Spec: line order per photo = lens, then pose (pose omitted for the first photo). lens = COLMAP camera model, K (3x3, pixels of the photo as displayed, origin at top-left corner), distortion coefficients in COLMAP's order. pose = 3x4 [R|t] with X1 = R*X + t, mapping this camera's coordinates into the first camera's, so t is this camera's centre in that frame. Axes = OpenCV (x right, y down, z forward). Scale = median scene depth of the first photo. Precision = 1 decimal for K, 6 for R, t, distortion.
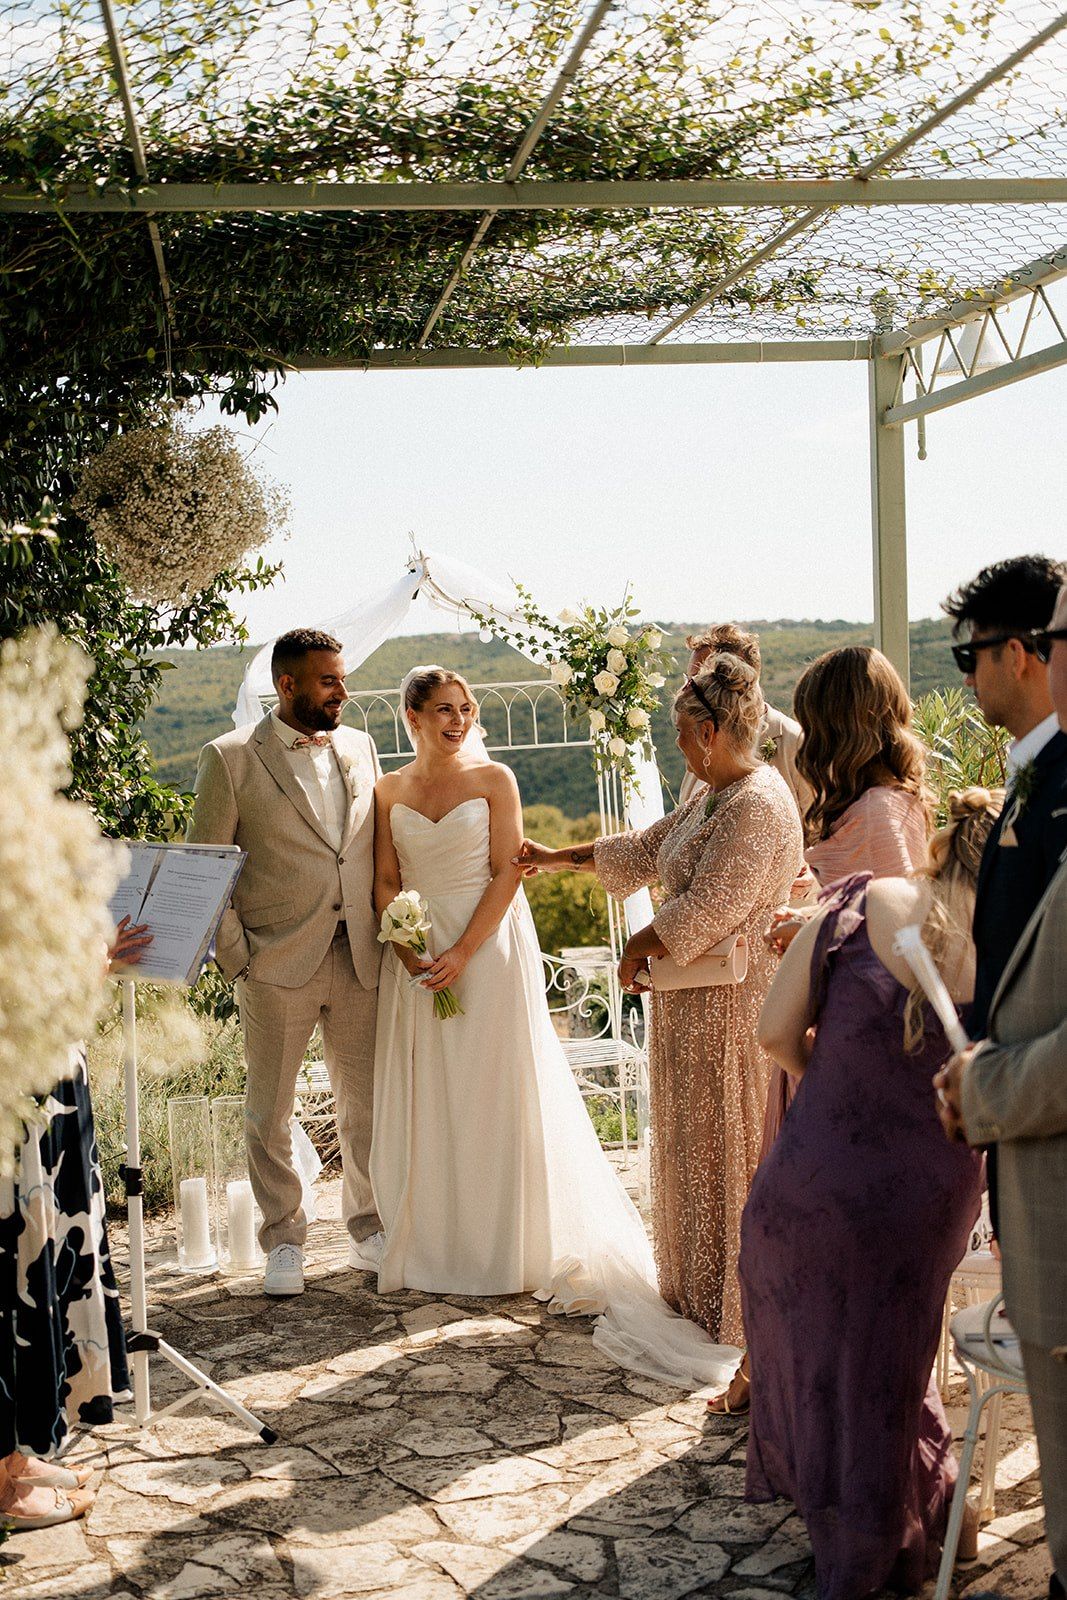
lens RADIAL K [[2188.1, 0, 533.5], [0, 2188.1, 800.0], [0, 0, 1]] dist [0.013062, -0.041898]
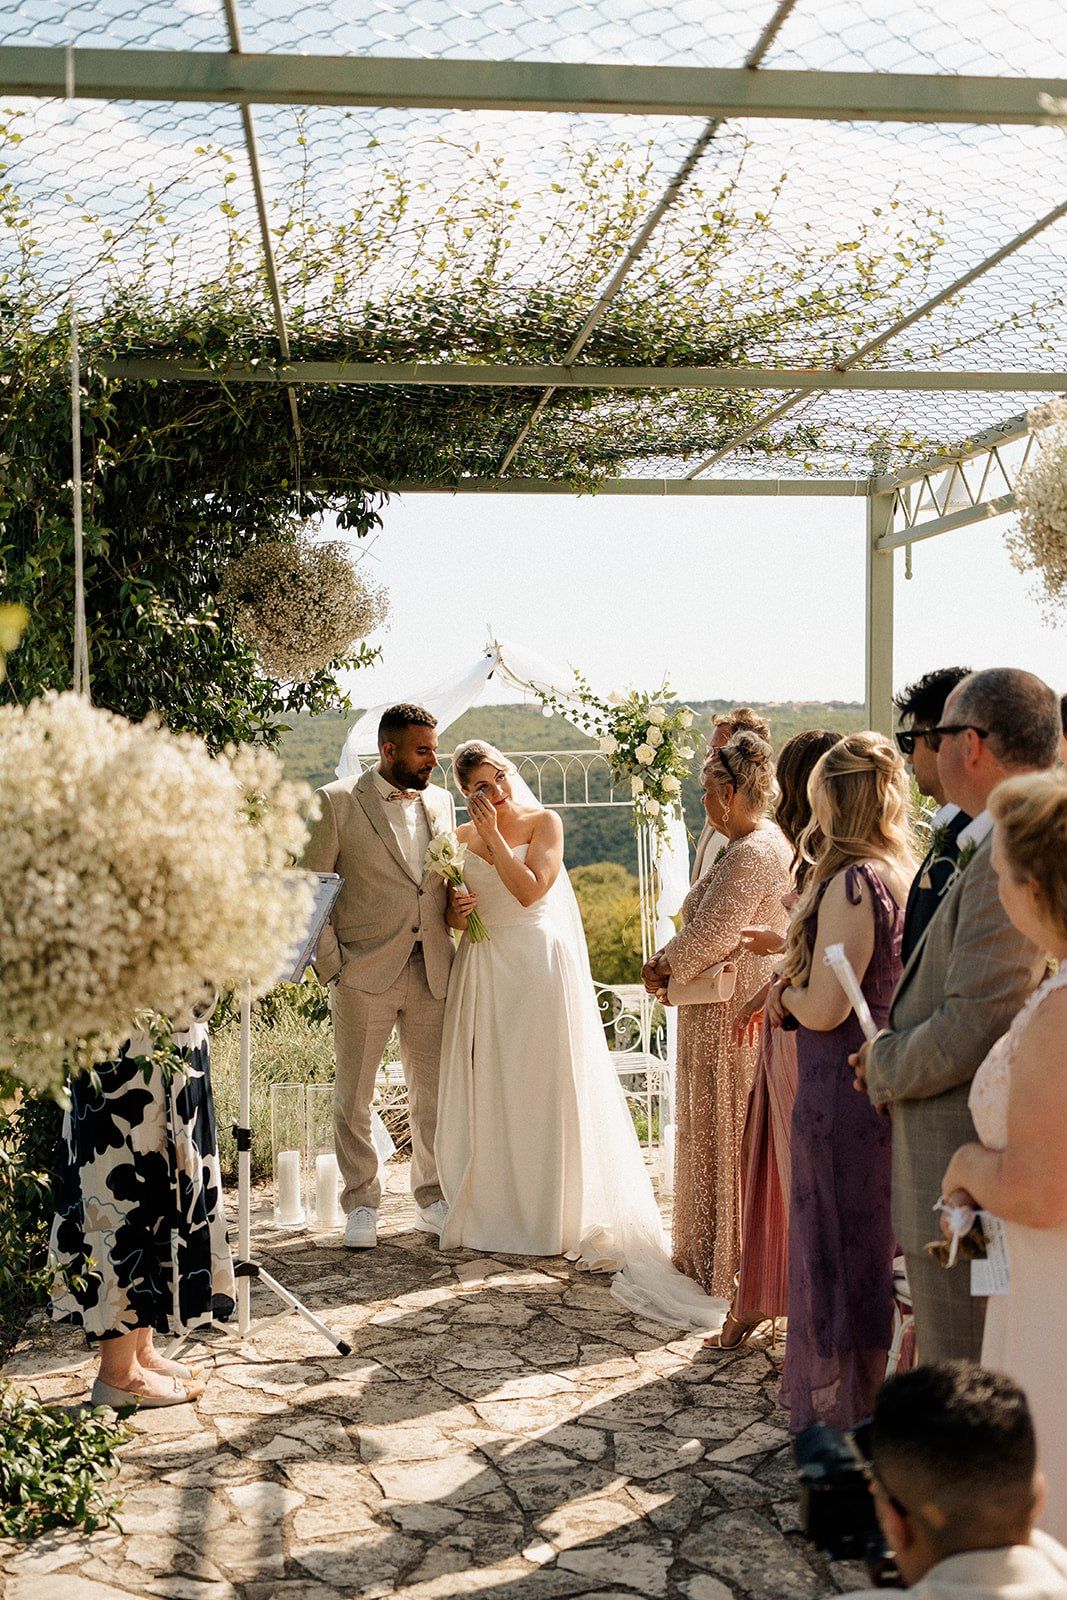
lens RADIAL K [[2108.6, 0, 533.5], [0, 2108.6, 800.0], [0, 0, 1]] dist [-0.002428, 0.007450]
pose [[0.998624, 0.034347, -0.039616, 0.021813], [-0.035504, 0.998952, -0.028887, 0.008892], [0.038583, 0.030254, 0.998797, -0.187886]]
